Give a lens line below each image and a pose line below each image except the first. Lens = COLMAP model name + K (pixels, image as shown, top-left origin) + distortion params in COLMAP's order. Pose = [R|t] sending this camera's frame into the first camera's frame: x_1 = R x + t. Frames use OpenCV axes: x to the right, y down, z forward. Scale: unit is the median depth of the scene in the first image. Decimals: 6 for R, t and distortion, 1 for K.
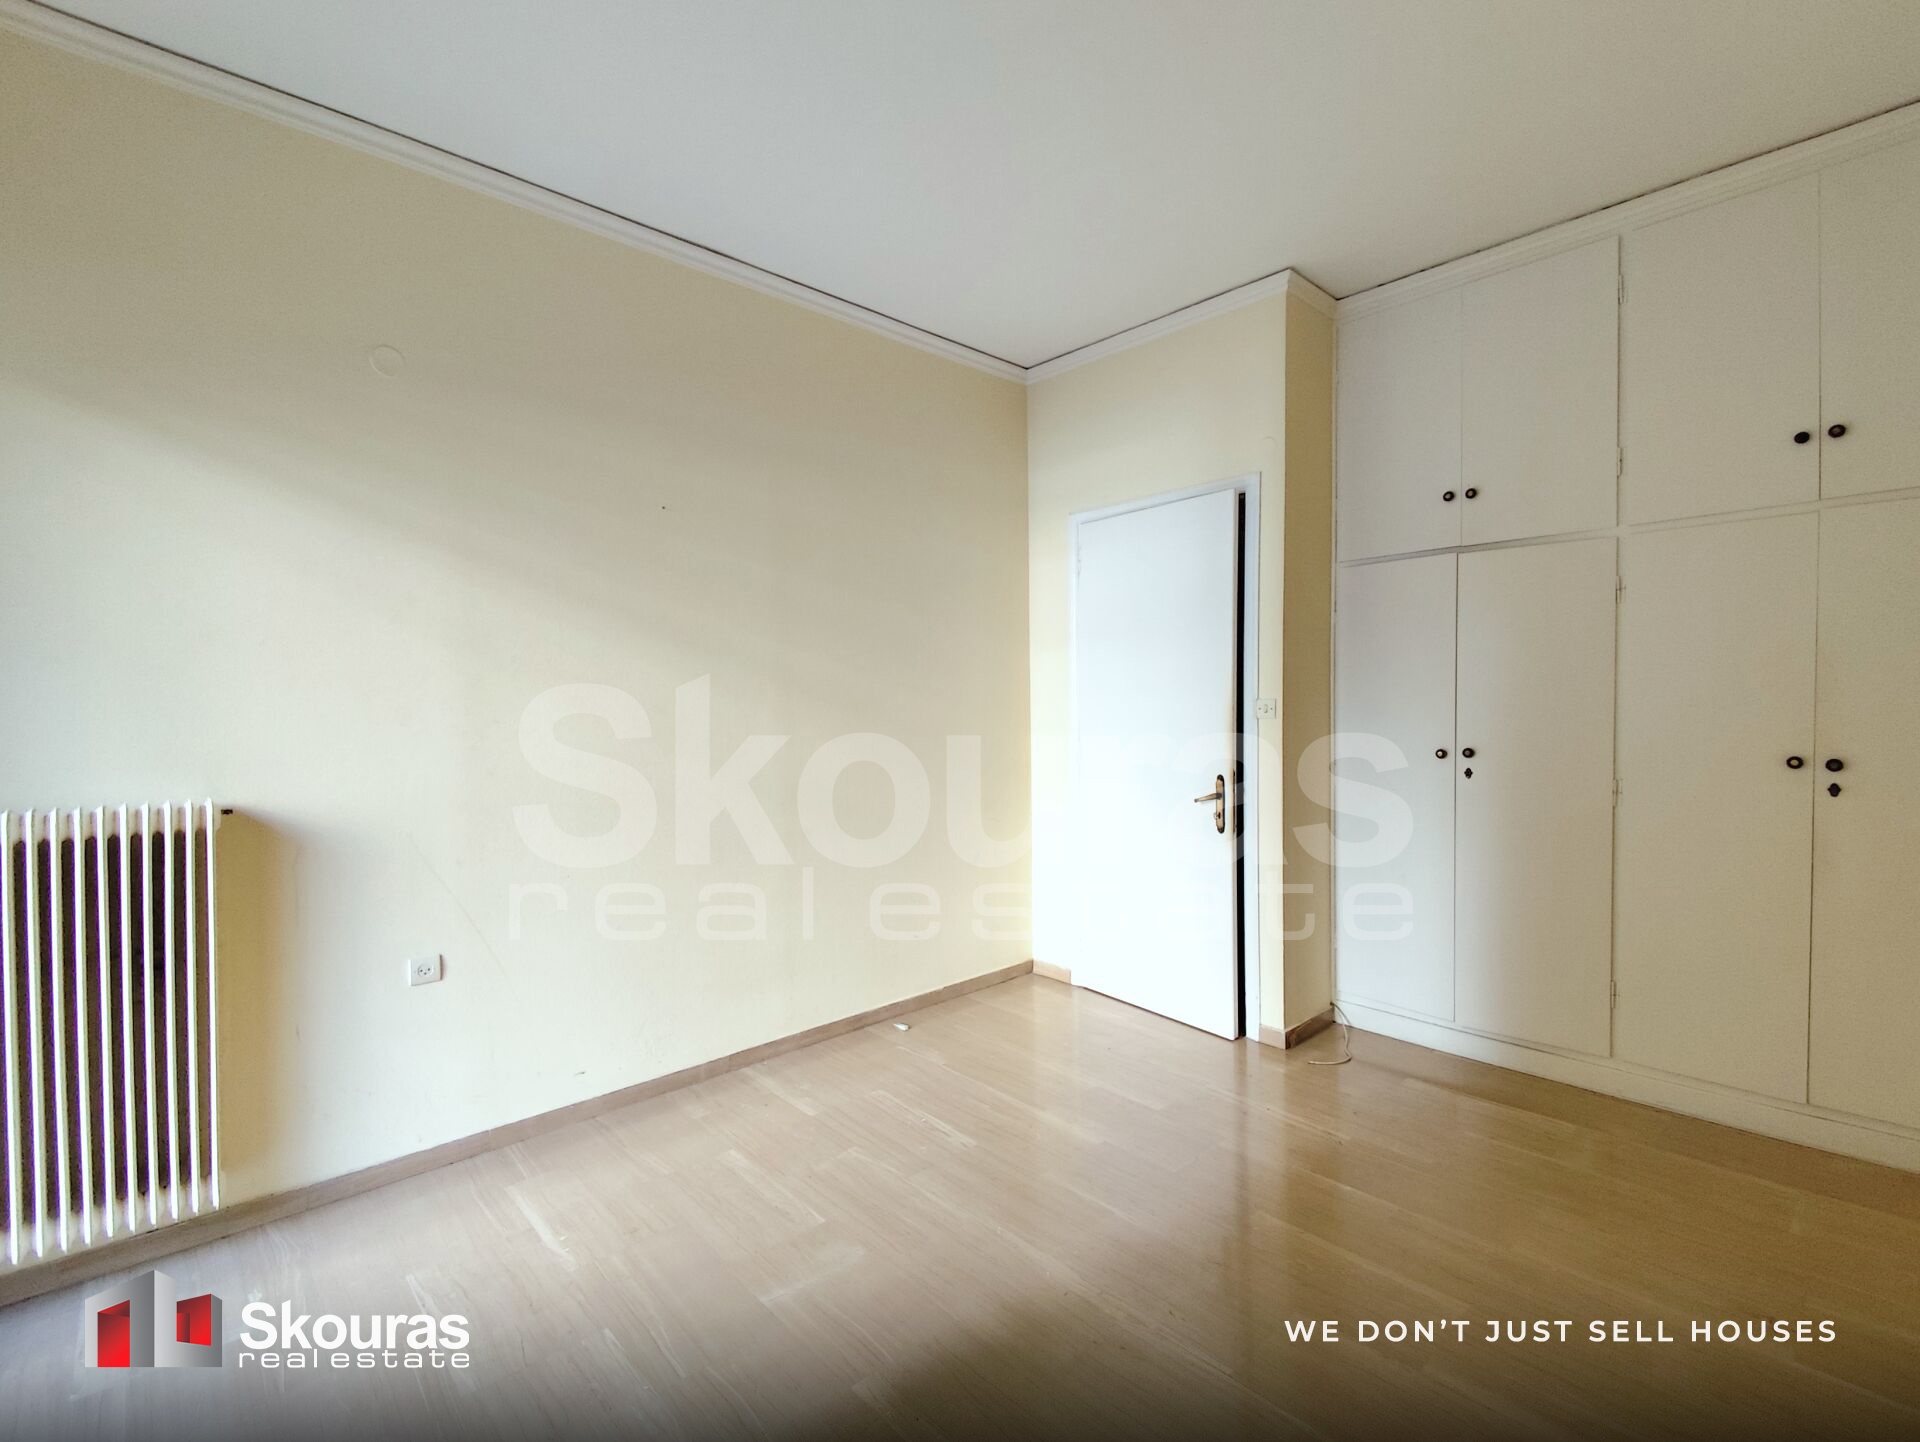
lens RADIAL K [[886.0, 0, 958.6], [0, 886.0, 706.5], [0, 0, 1]] dist [0.002453, -0.002928]
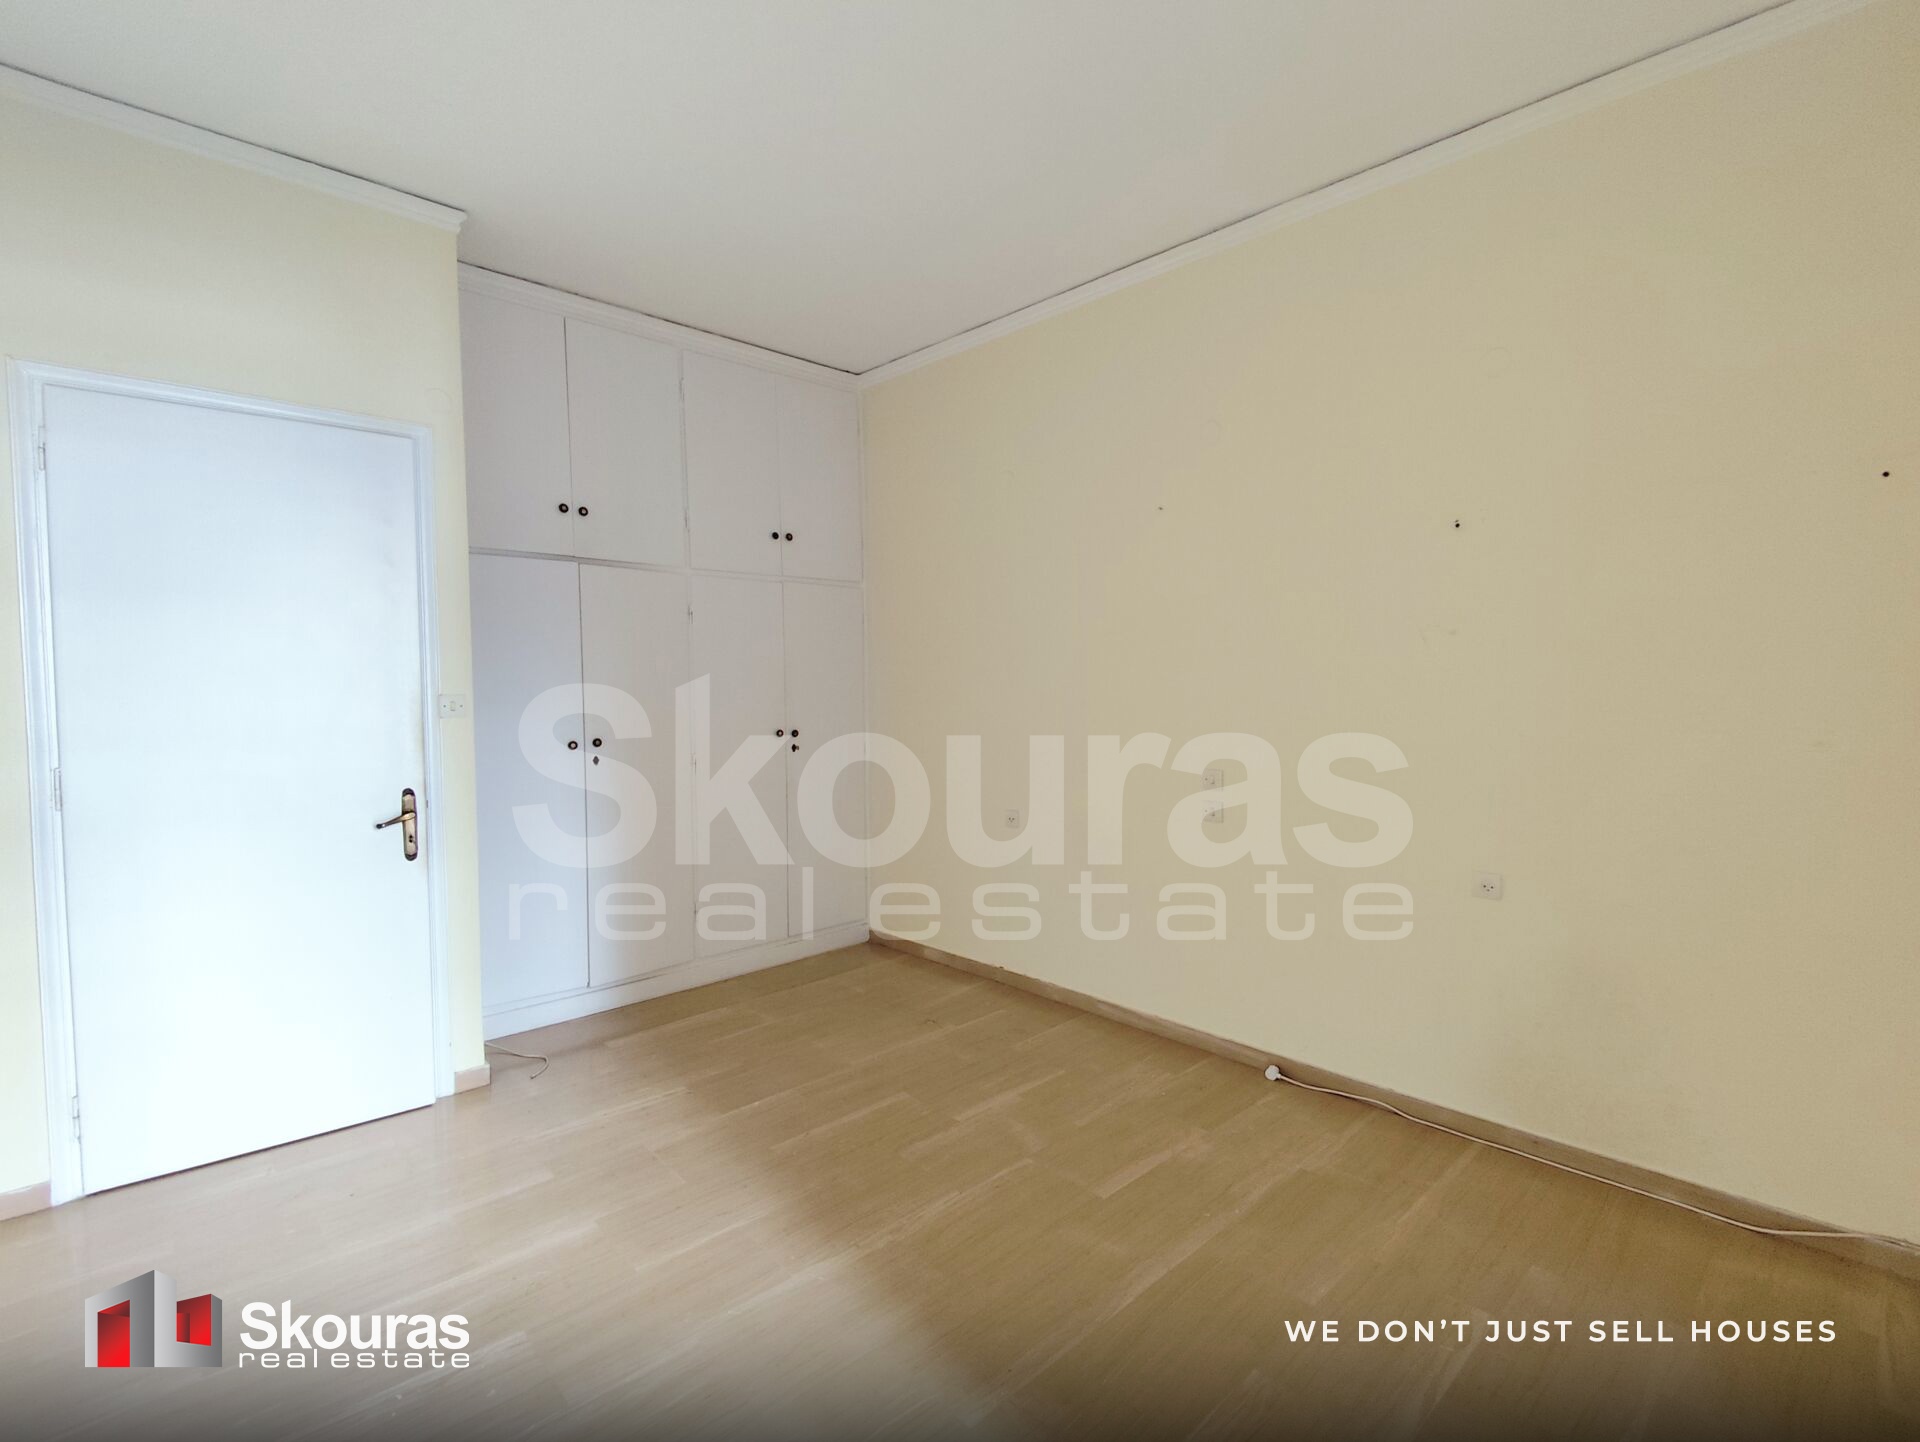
lens RADIAL K [[886.0, 0, 955.8], [0, 886.0, 715.9], [0, 0, 1]] dist [0.002453, -0.002928]
pose [[-0.024675, -0.017021, 0.999551, -0.574590], [0.019008, 0.999666, 0.017493, 0.007286], [-0.999515, 0.019431, -0.024344, 0.578939]]
